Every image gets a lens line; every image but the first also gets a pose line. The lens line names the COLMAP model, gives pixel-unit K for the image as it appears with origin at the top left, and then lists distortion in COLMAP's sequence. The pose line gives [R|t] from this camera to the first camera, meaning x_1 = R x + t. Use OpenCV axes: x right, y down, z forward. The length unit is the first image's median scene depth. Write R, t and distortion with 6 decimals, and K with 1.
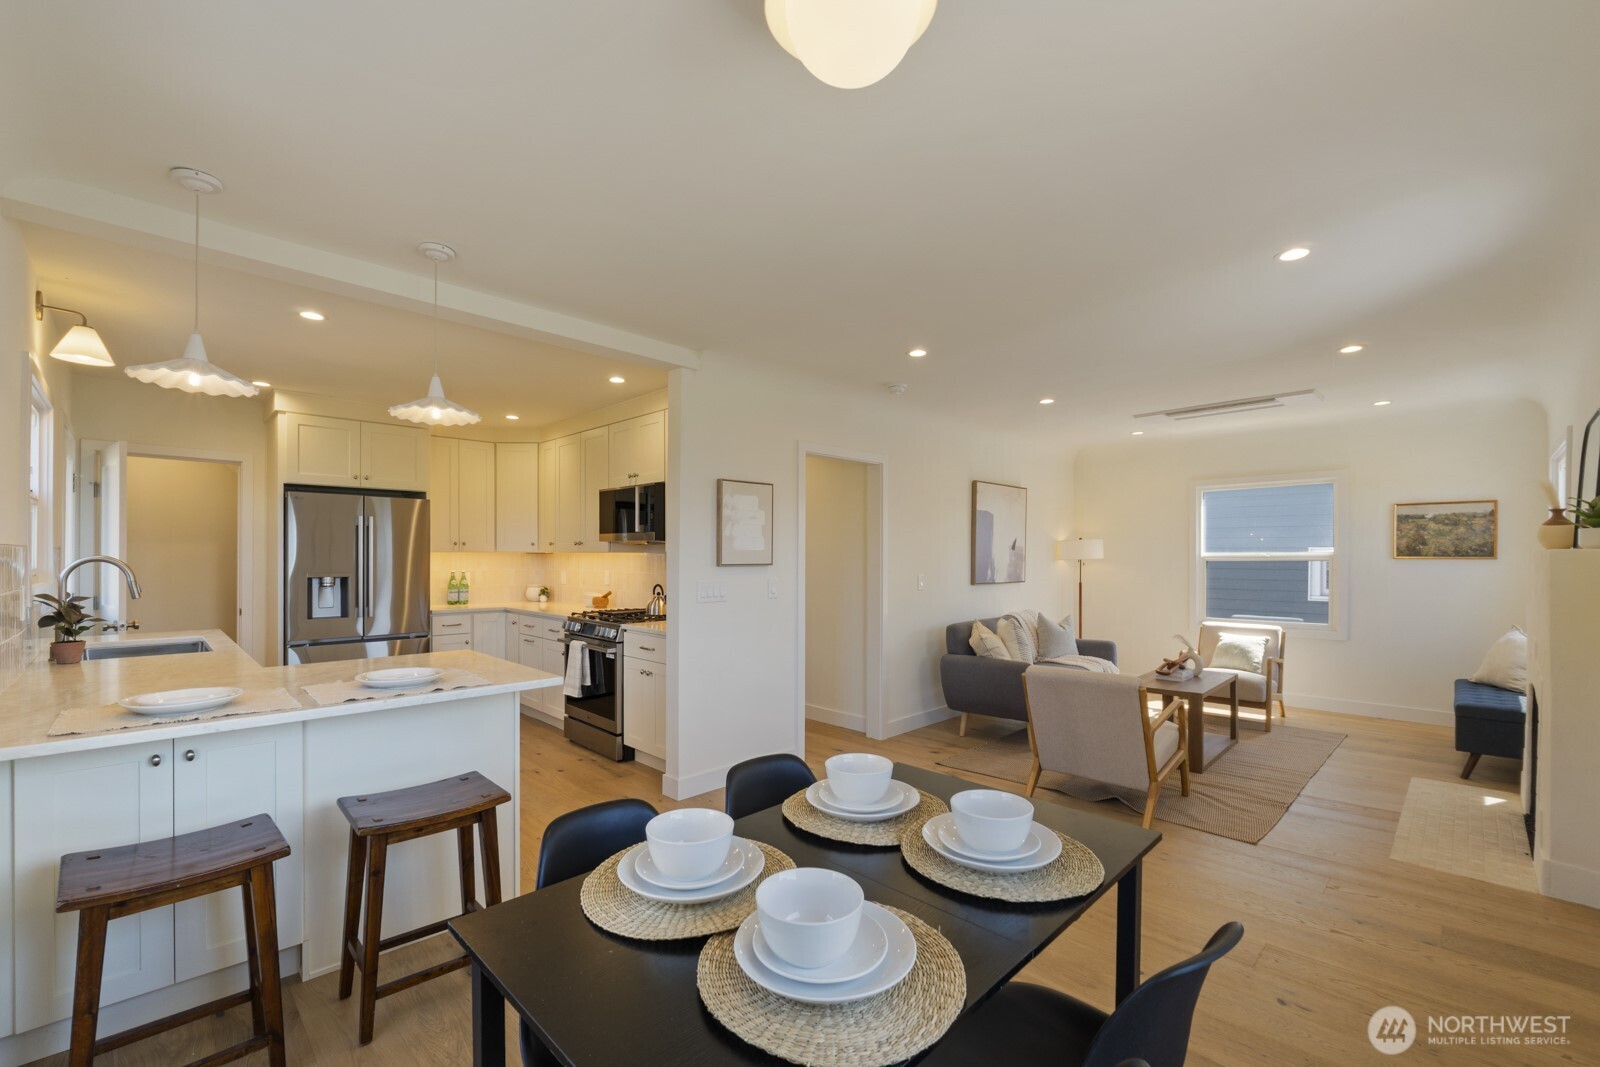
lens RADIAL K [[666.6, 0, 801.5], [0, 666.6, 549.4], [0, 0, 1]] dist [-0.002570, -0.001858]
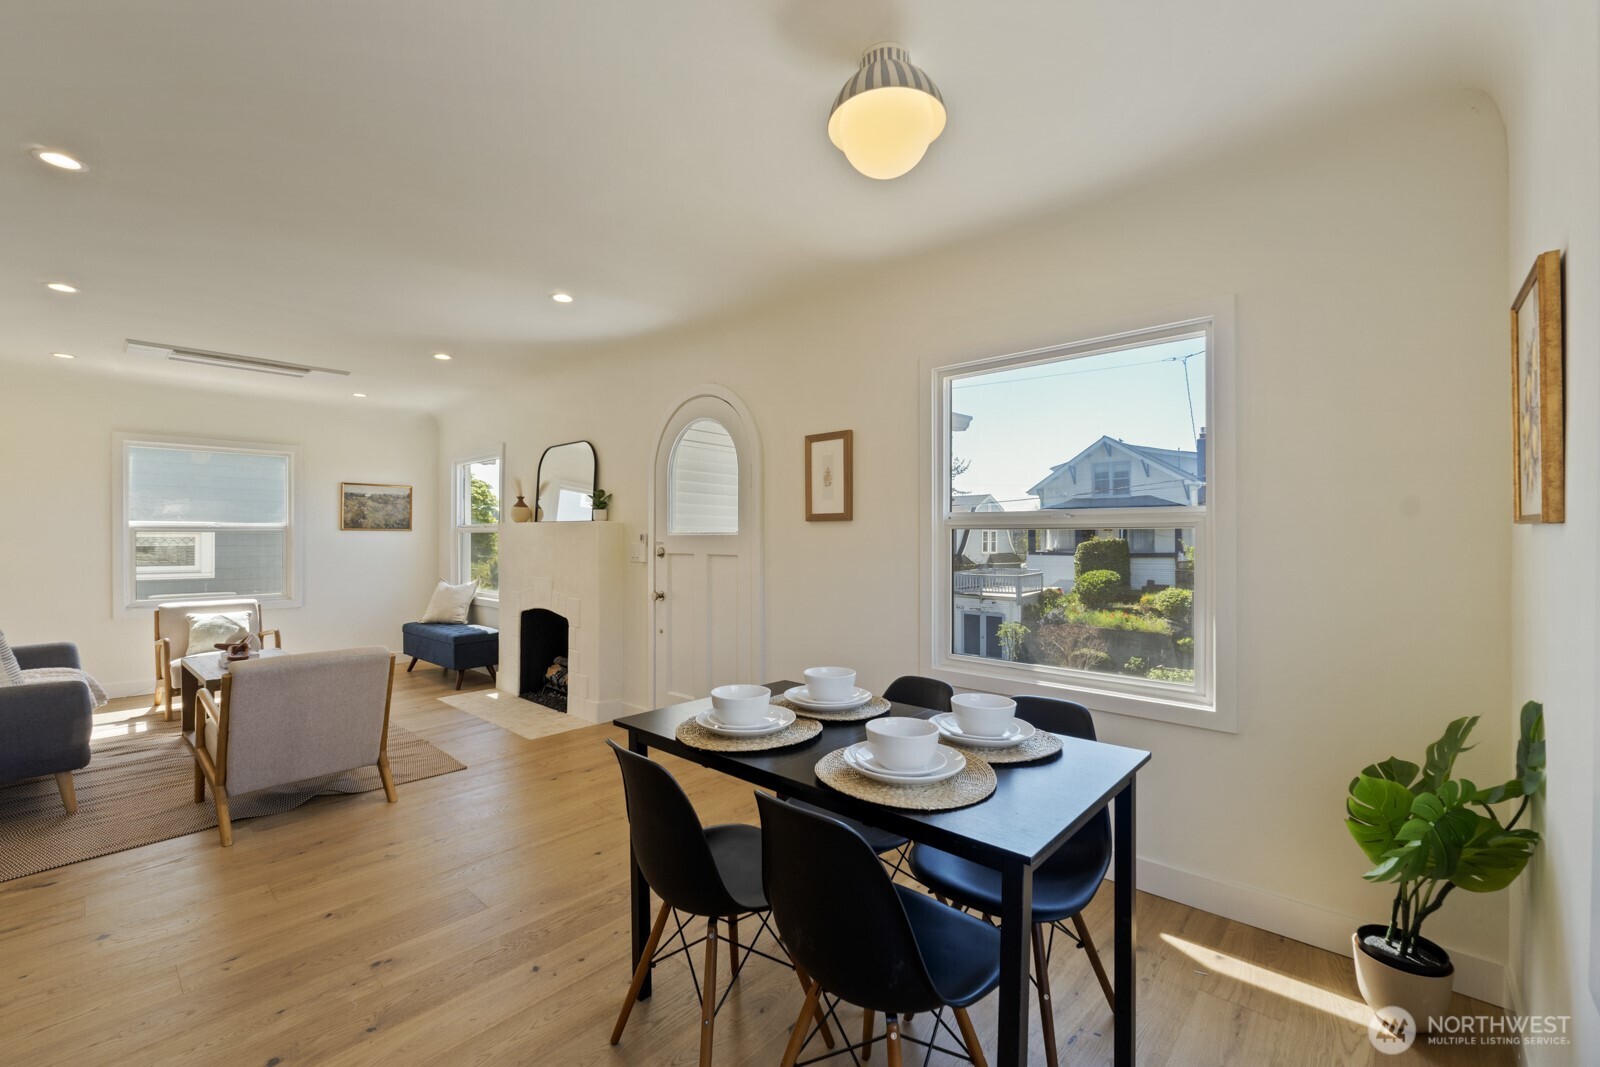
lens RADIAL K [[666.6, 0, 800.2], [0, 666.6, 536.7], [0, 0, 1]] dist [-0.002570, -0.001858]
pose [[-0.045484, -0.000447, 0.998965, -0.309349], [-0.011735, 0.999931, -0.000087, 0.016829], [-0.998896, -0.011727, -0.045486, 0.280070]]
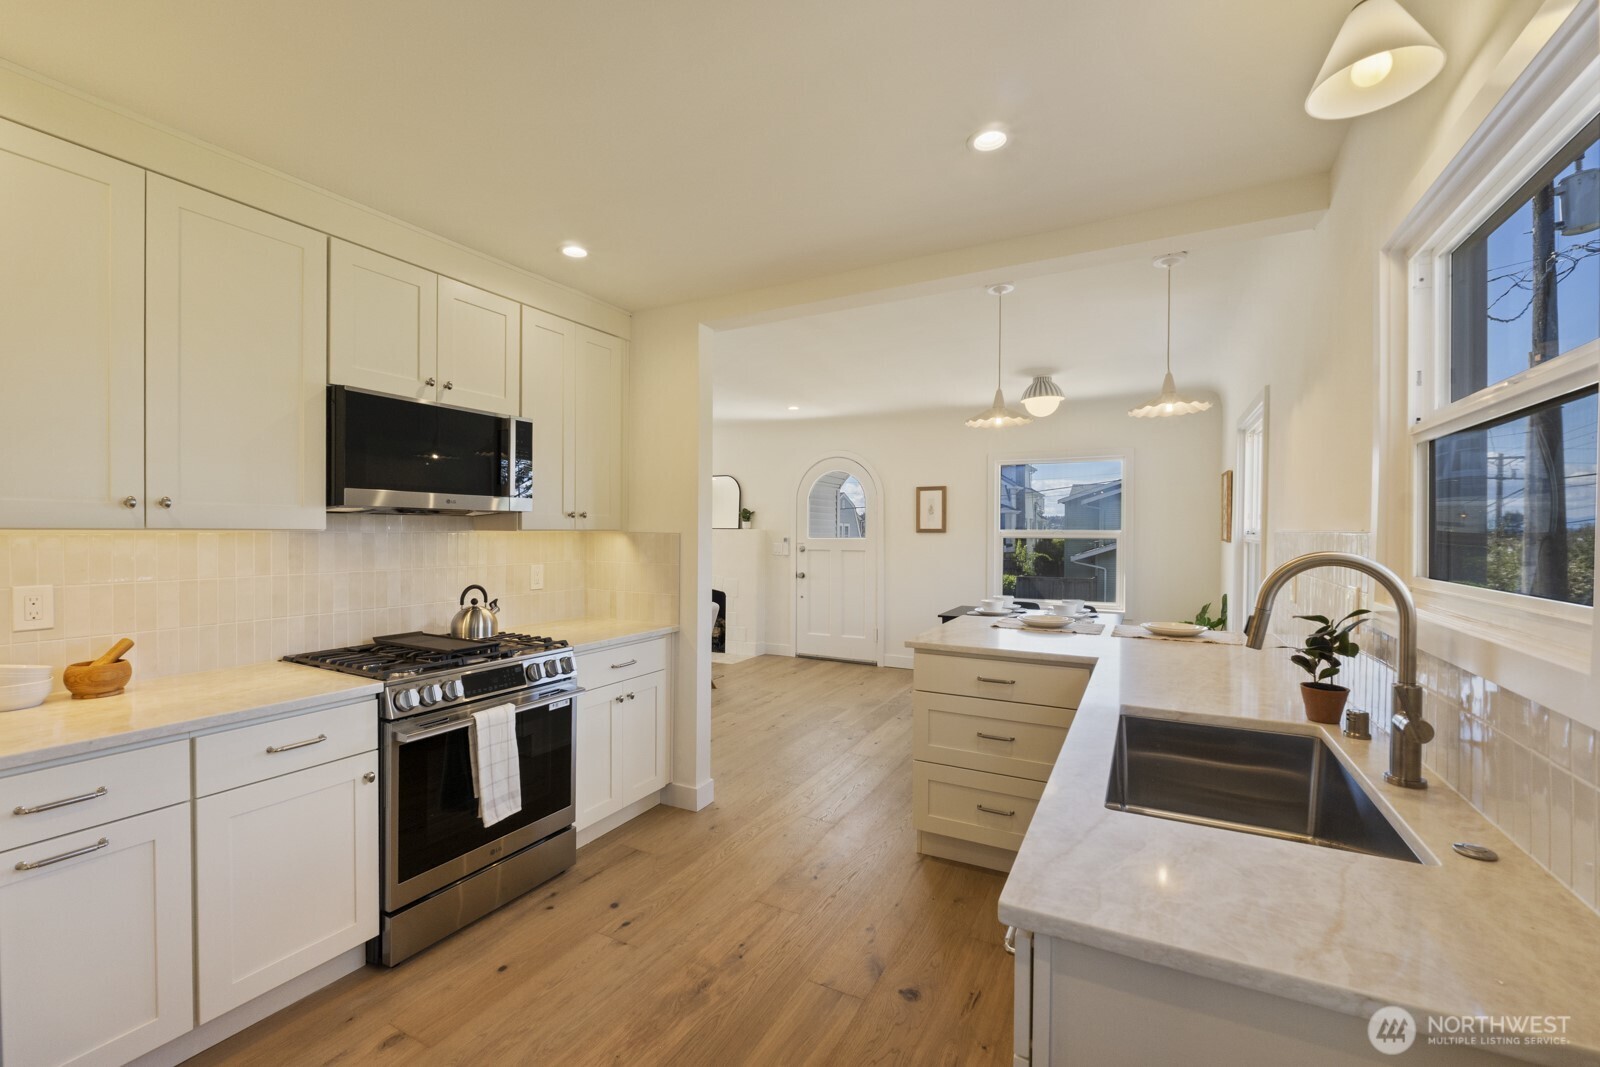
lens RADIAL K [[666.6, 0, 799.5], [0, 666.6, 538.5], [0, 0, 1]] dist [-0.002570, -0.001858]
pose [[-0.292831, -0.015016, 0.956046, -0.779744], [-0.013726, 0.999840, 0.011500, 0.000959], [-0.956066, -0.009755, -0.292990, 0.824175]]
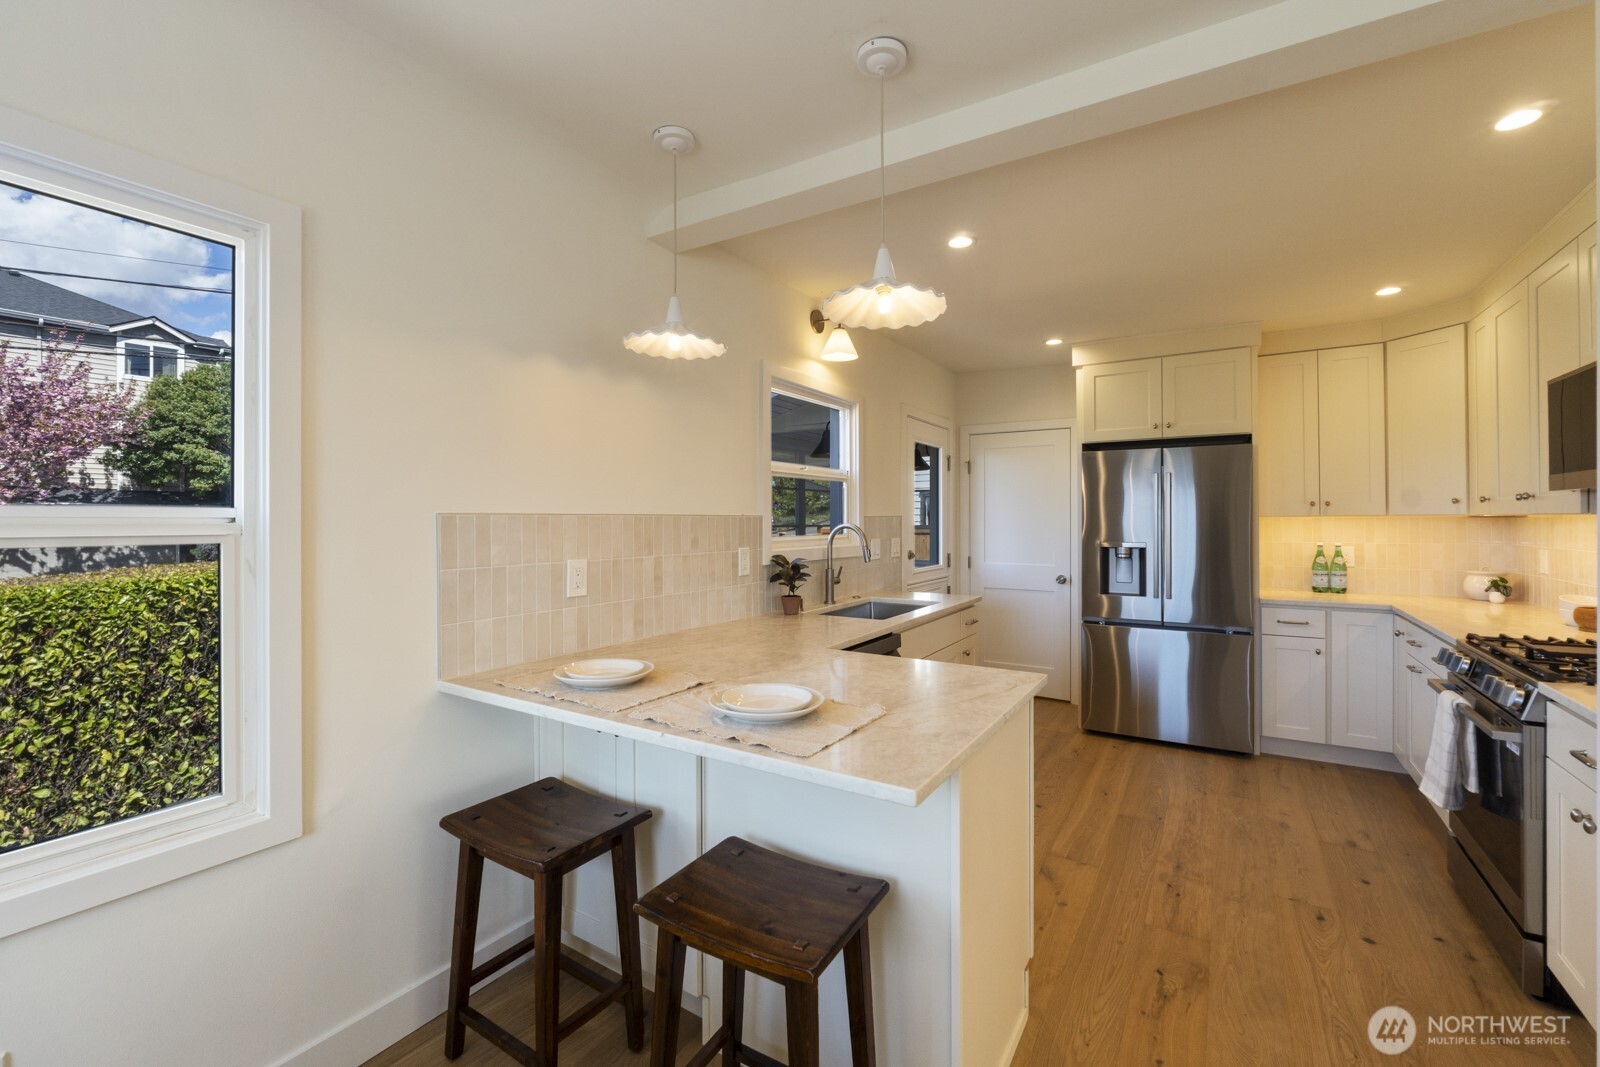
lens RADIAL K [[666.6, 0, 803.3], [0, 666.6, 522.7], [0, 0, 1]] dist [-0.002570, -0.001858]
pose [[0.222377, 0.000454, -0.974961, 0.033791], [0.012773, 0.999913, 0.003379, 0.001758], [0.974877, -0.013205, 0.222352, 0.374611]]
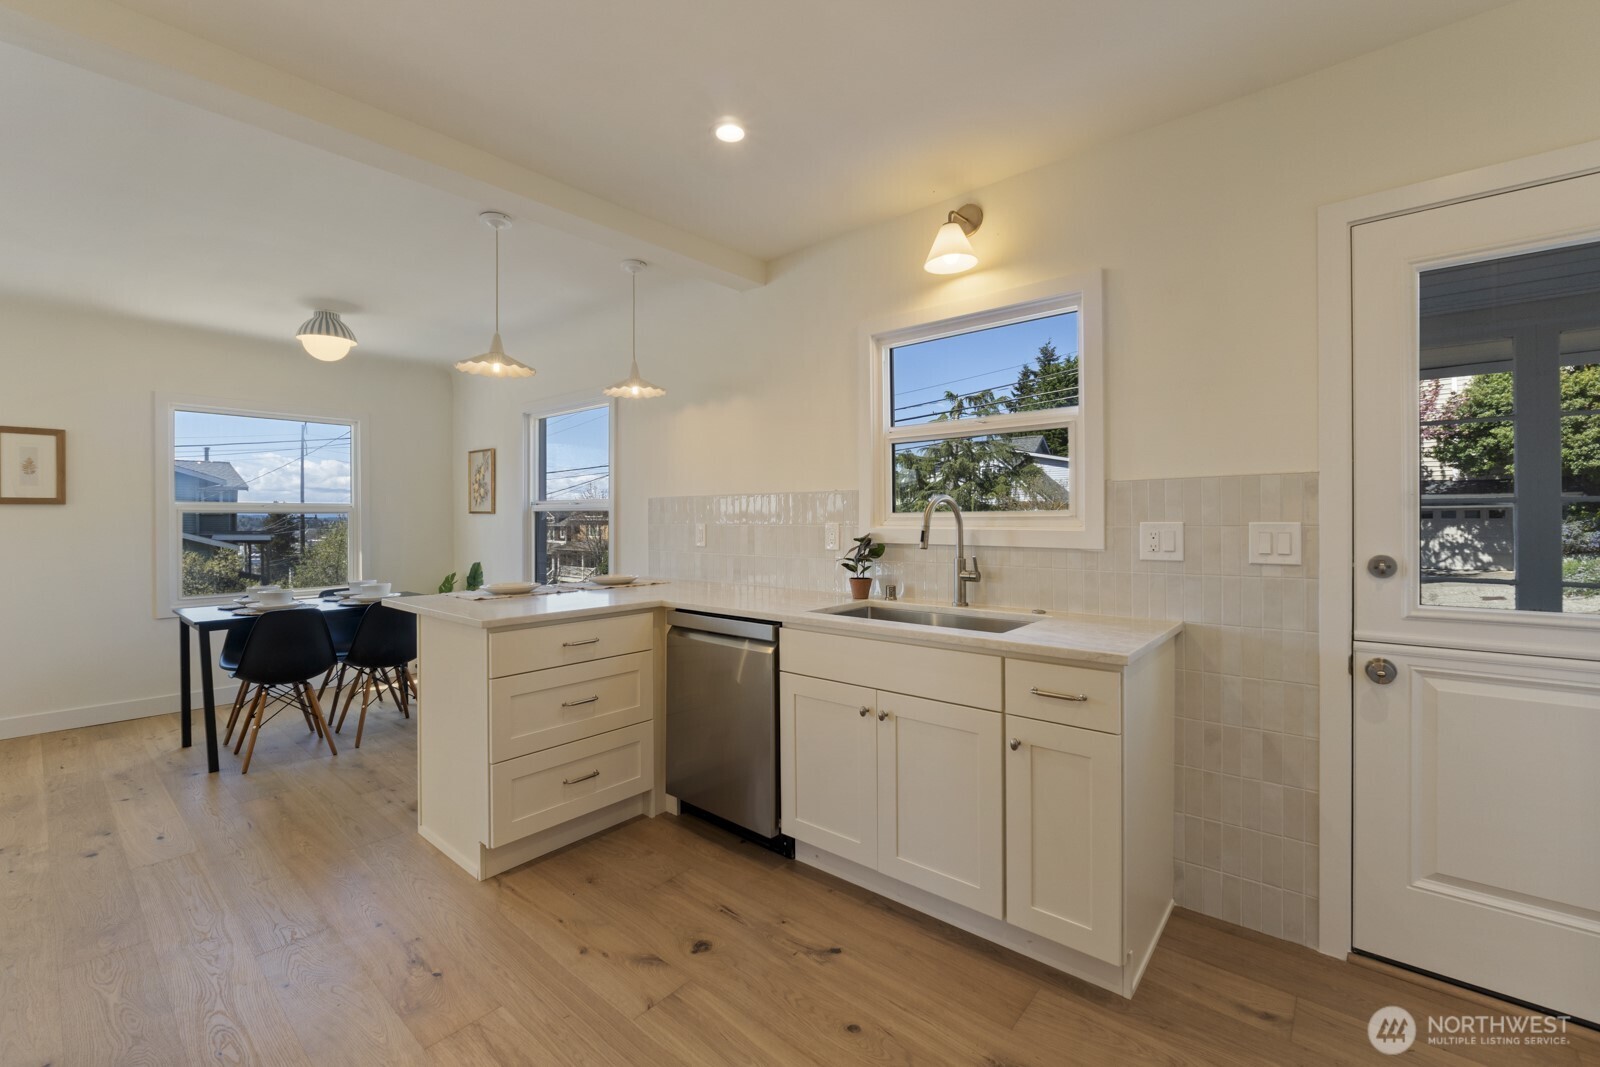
lens RADIAL K [[666.6, 0, 800.0], [0, 666.6, 521.2], [0, 0, 1]] dist [-0.002570, -0.001858]
pose [[-0.996992, 0.002726, -0.077455, -0.464418], [0.003151, 0.999981, -0.005356, 0.026546], [0.077439, -0.005584, -0.996981, 1.031626]]
